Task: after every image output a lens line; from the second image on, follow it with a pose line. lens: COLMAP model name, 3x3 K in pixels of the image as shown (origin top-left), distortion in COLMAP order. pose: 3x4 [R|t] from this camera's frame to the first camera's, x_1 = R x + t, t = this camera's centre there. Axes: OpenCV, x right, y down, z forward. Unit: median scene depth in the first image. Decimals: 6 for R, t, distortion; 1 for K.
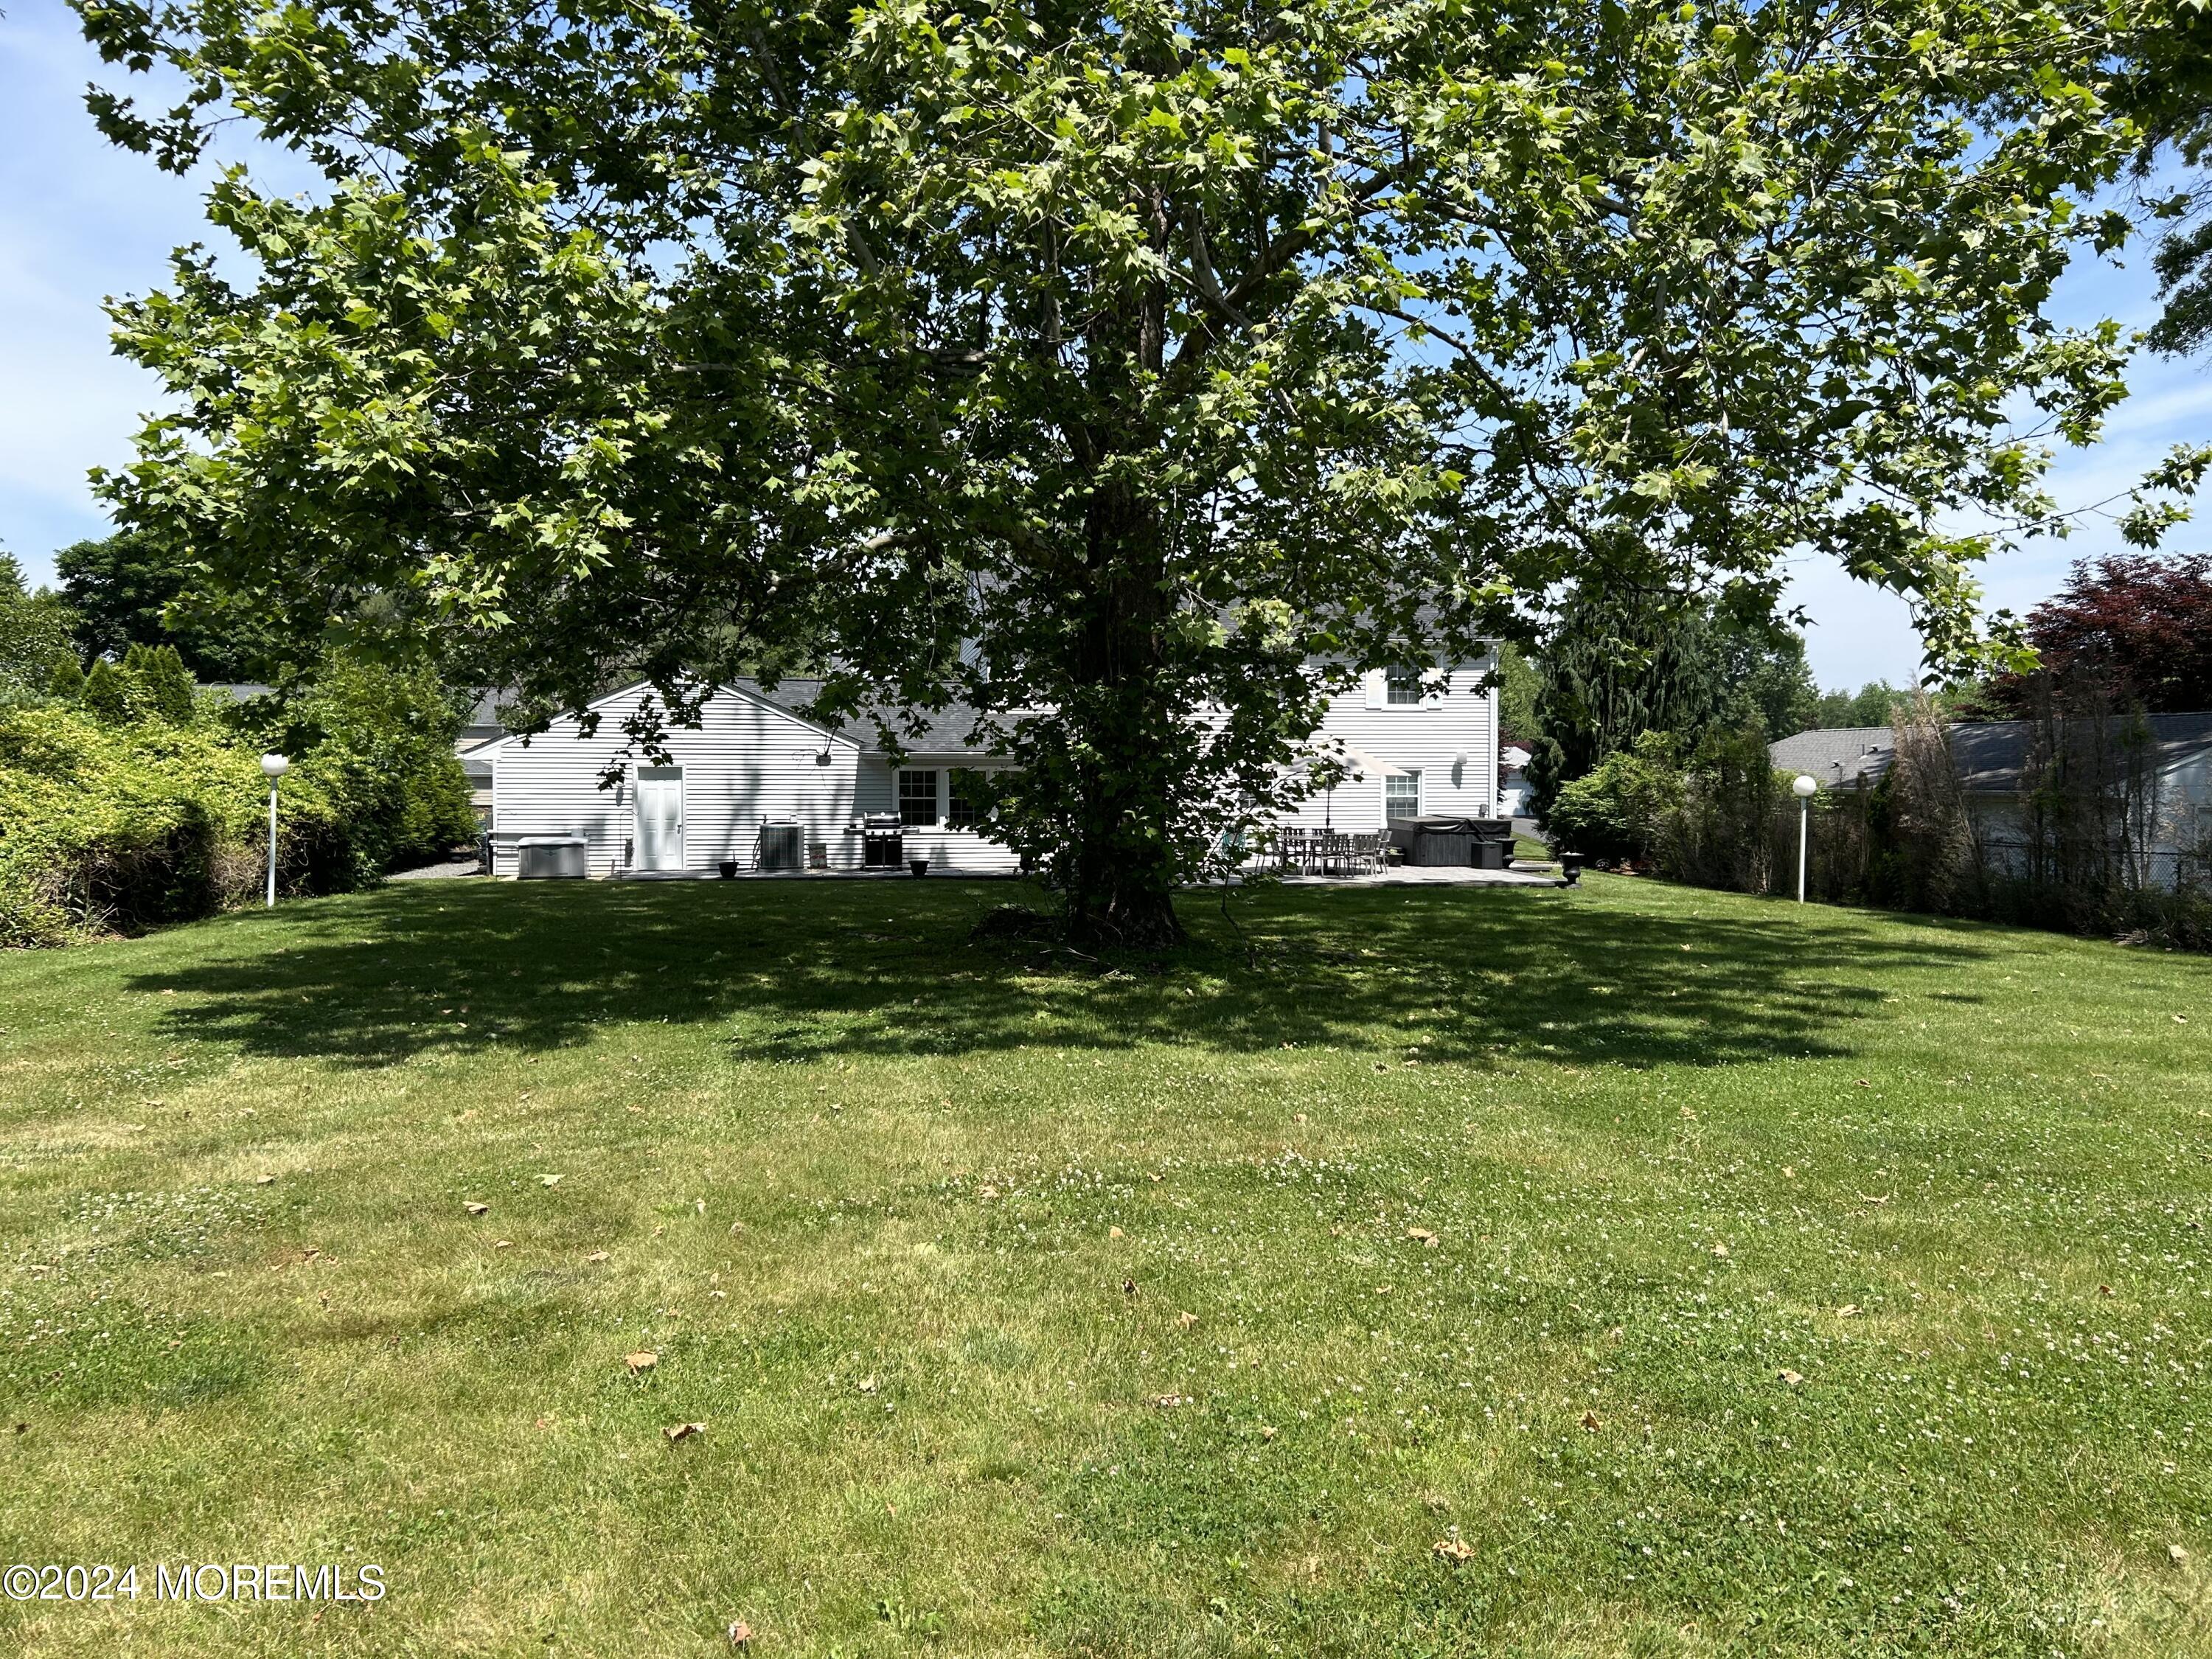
lens RADIAL K [[1666.7, 0, 1106.0], [0, 1666.7, 829.5], [0, 0, 1]] dist [0.086211, -0.097202]
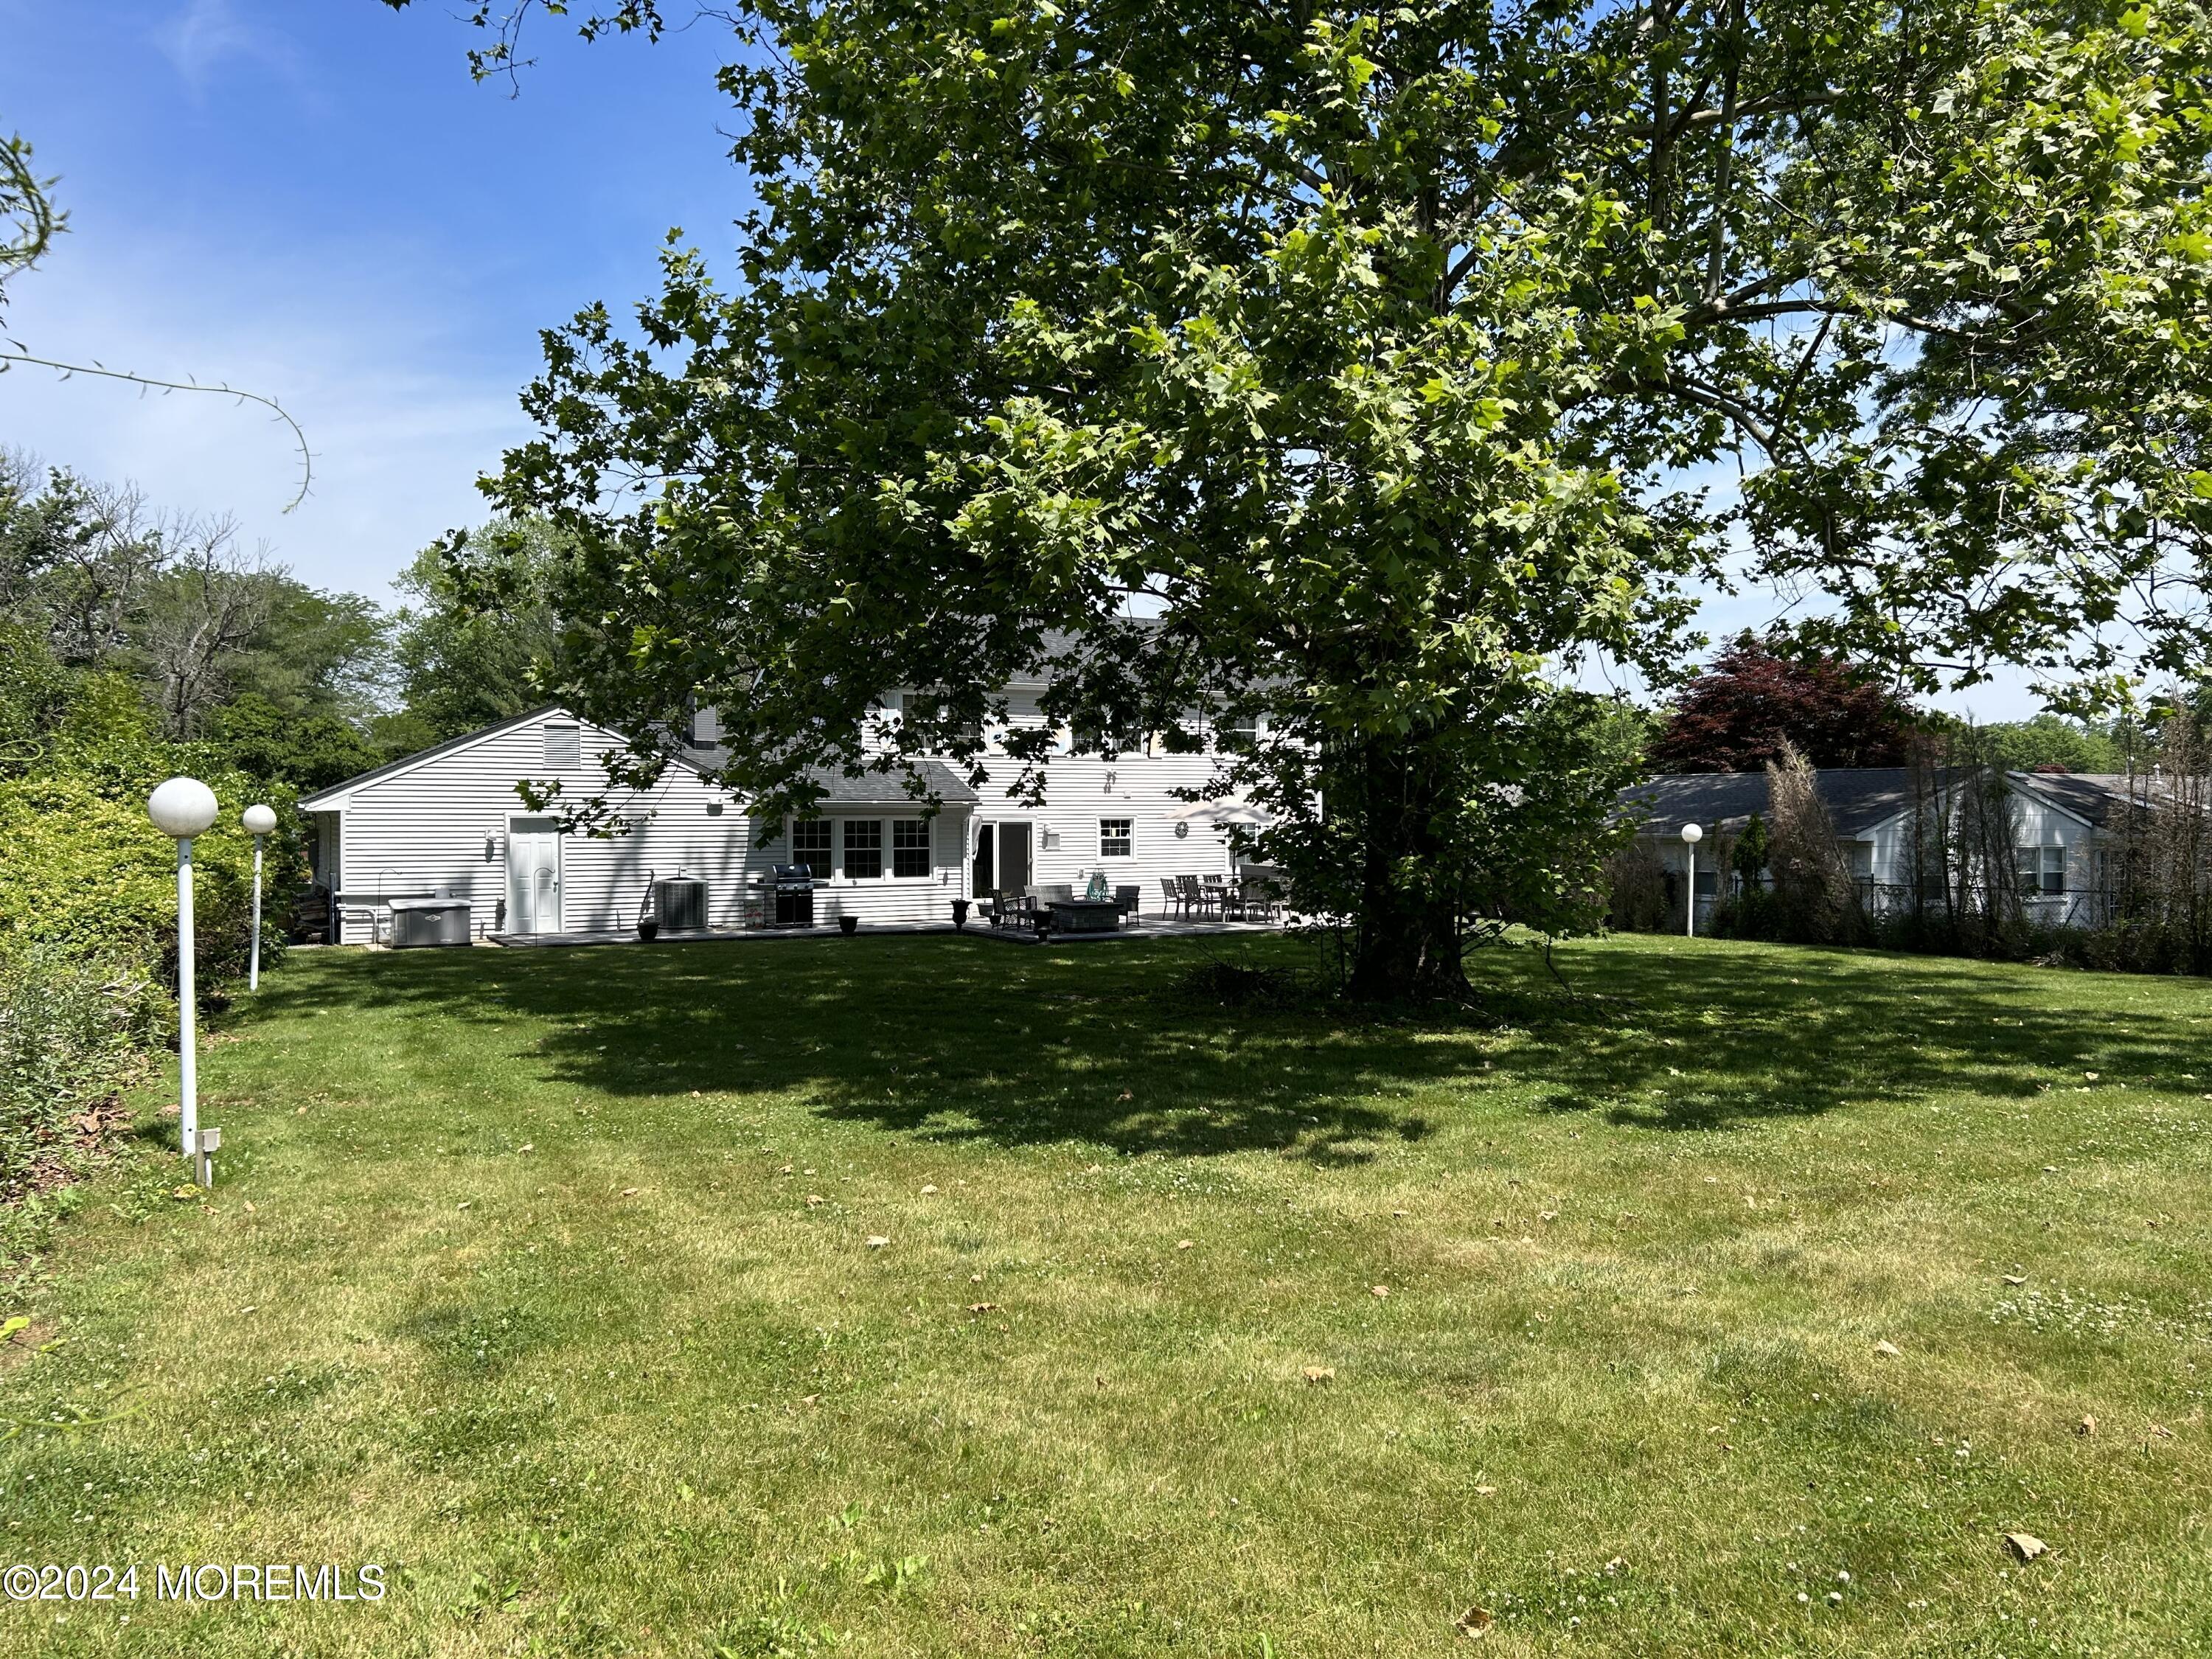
lens RADIAL K [[1666.7, 0, 1106.0], [0, 1666.7, 829.5], [0, 0, 1]] dist [0.086211, -0.097202]
pose [[0.948524, -0.005506, 0.316658, -0.261089], [0.013218, 0.999666, -0.022210, -0.007260], [-0.316430, 0.025252, 0.948280, 0.051020]]
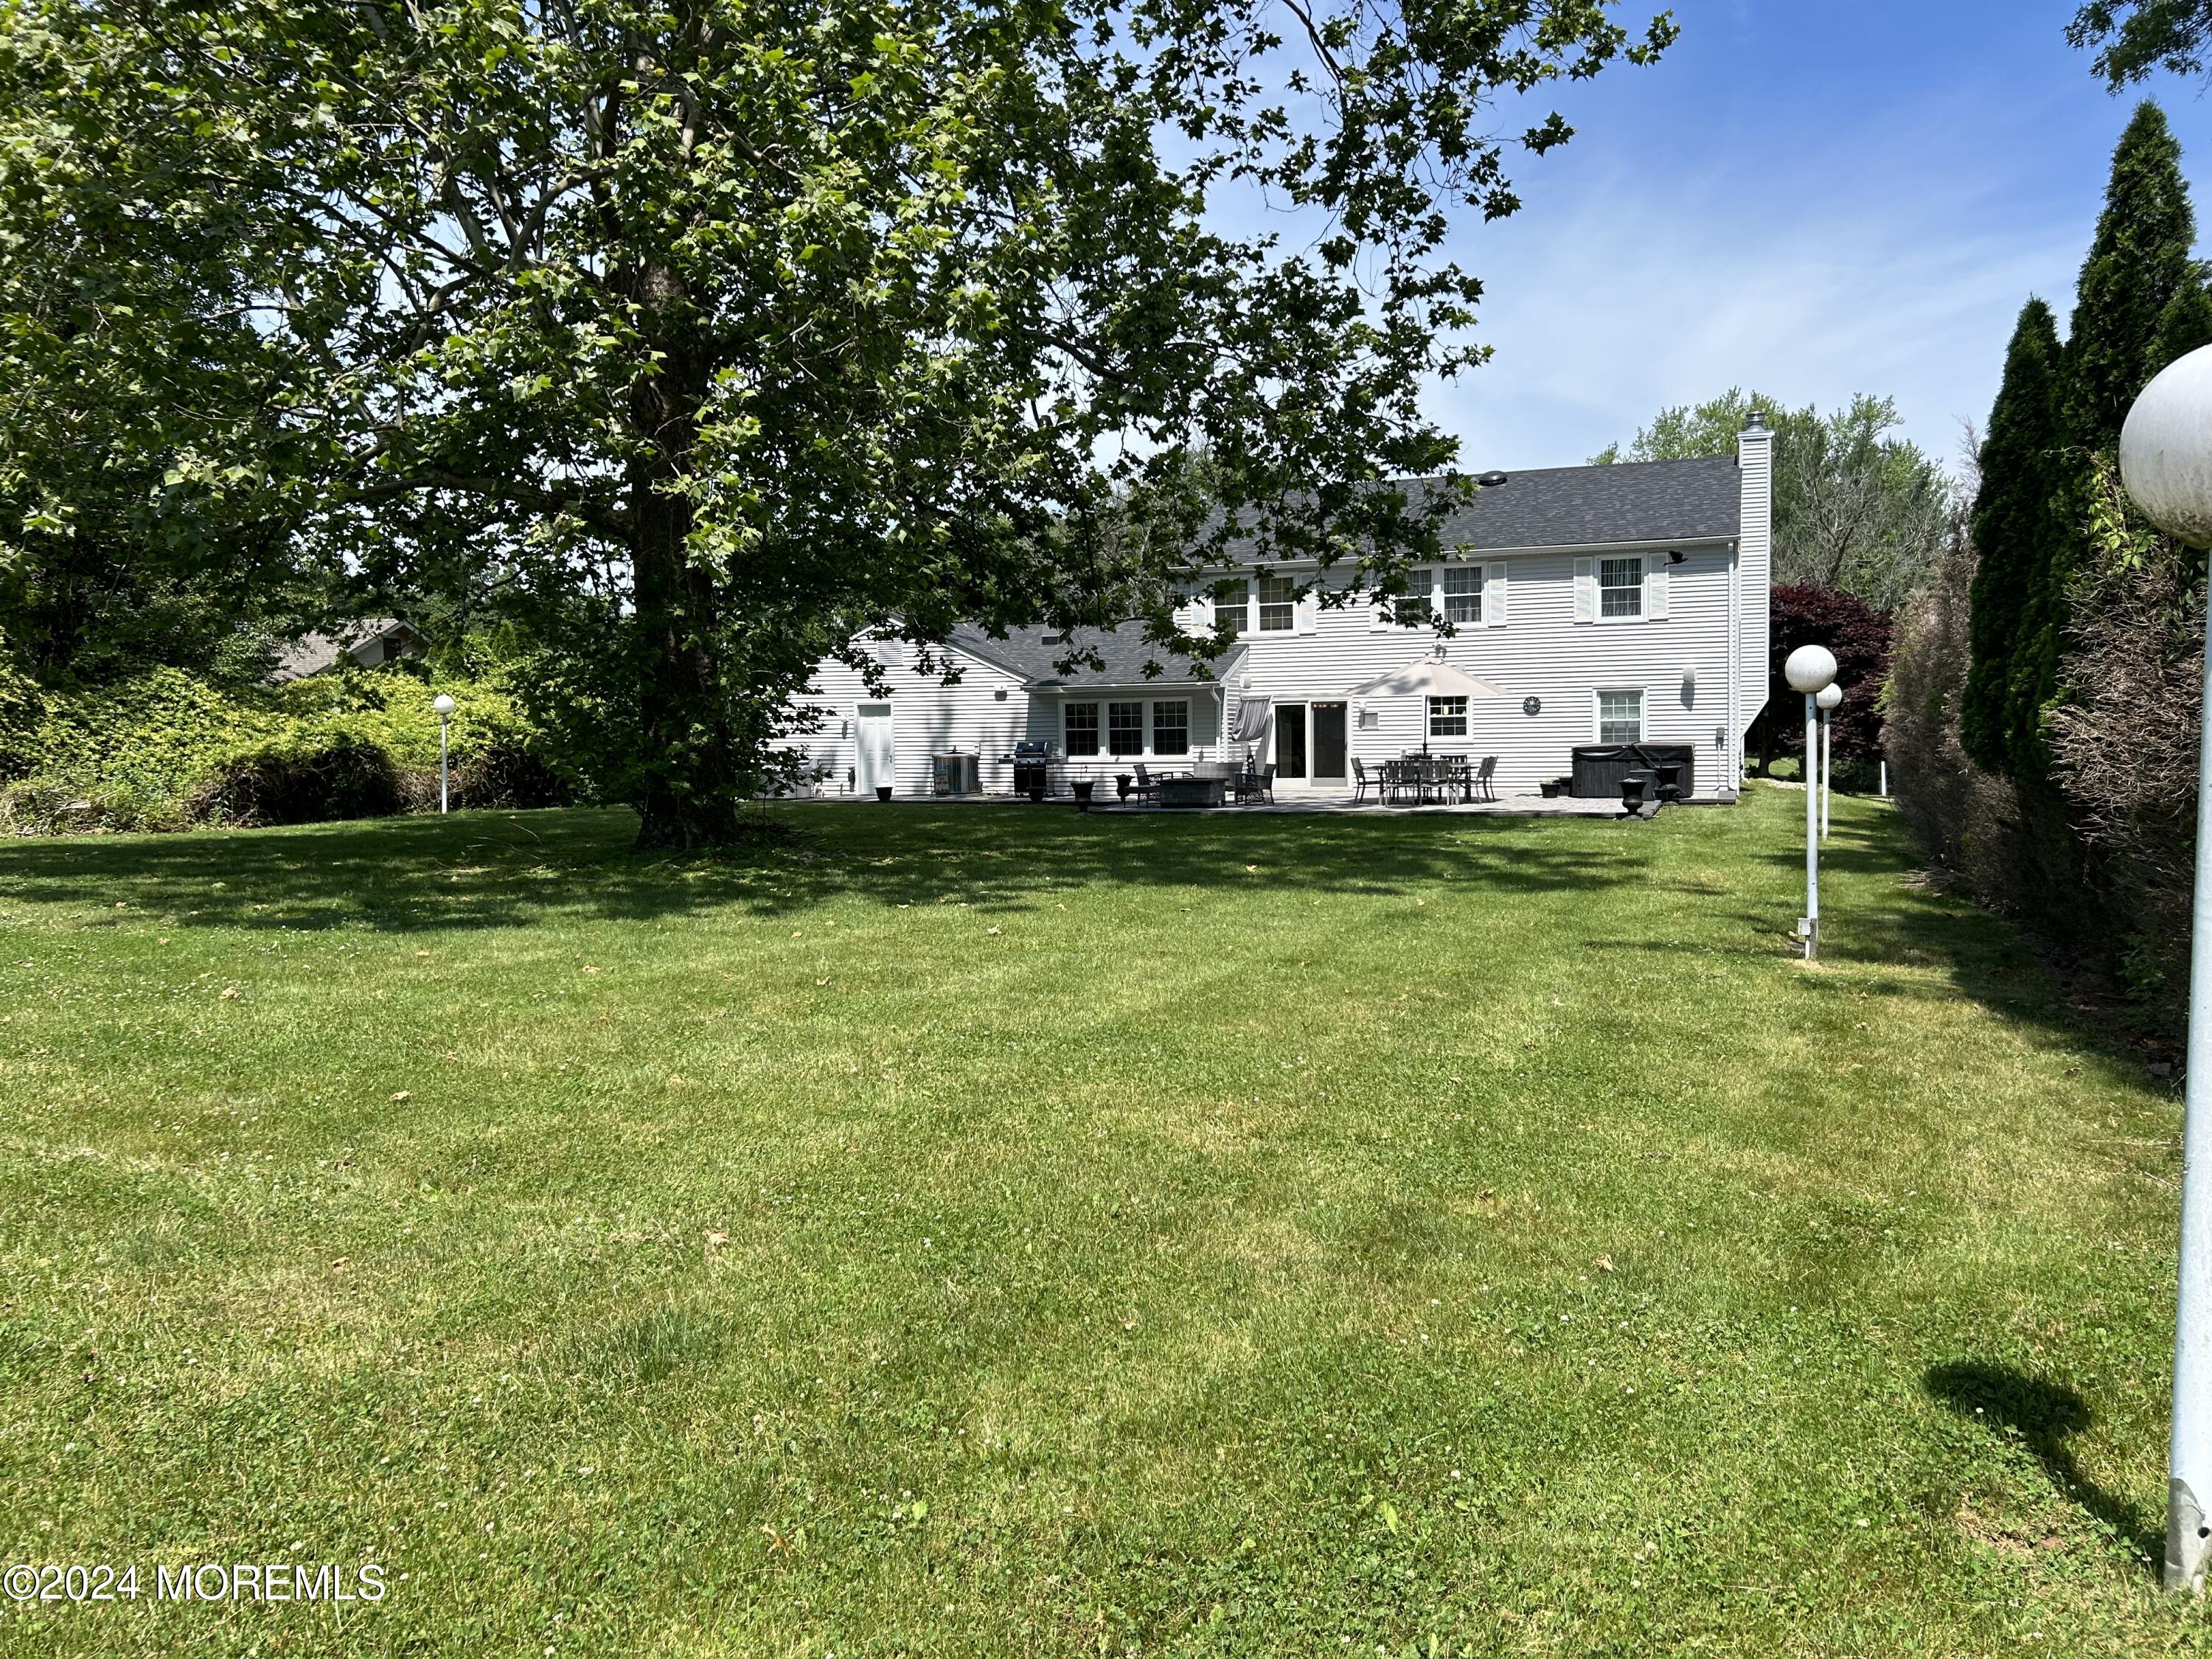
lens RADIAL K [[1666.7, 0, 1106.0], [0, 1666.7, 829.5], [0, 0, 1]] dist [0.086211, -0.097202]
pose [[0.863509, 0.016330, -0.504069, 0.446613], [0.000358, 0.999456, 0.032993, 0.010093], [0.504333, -0.028670, 0.863033, 0.091513]]
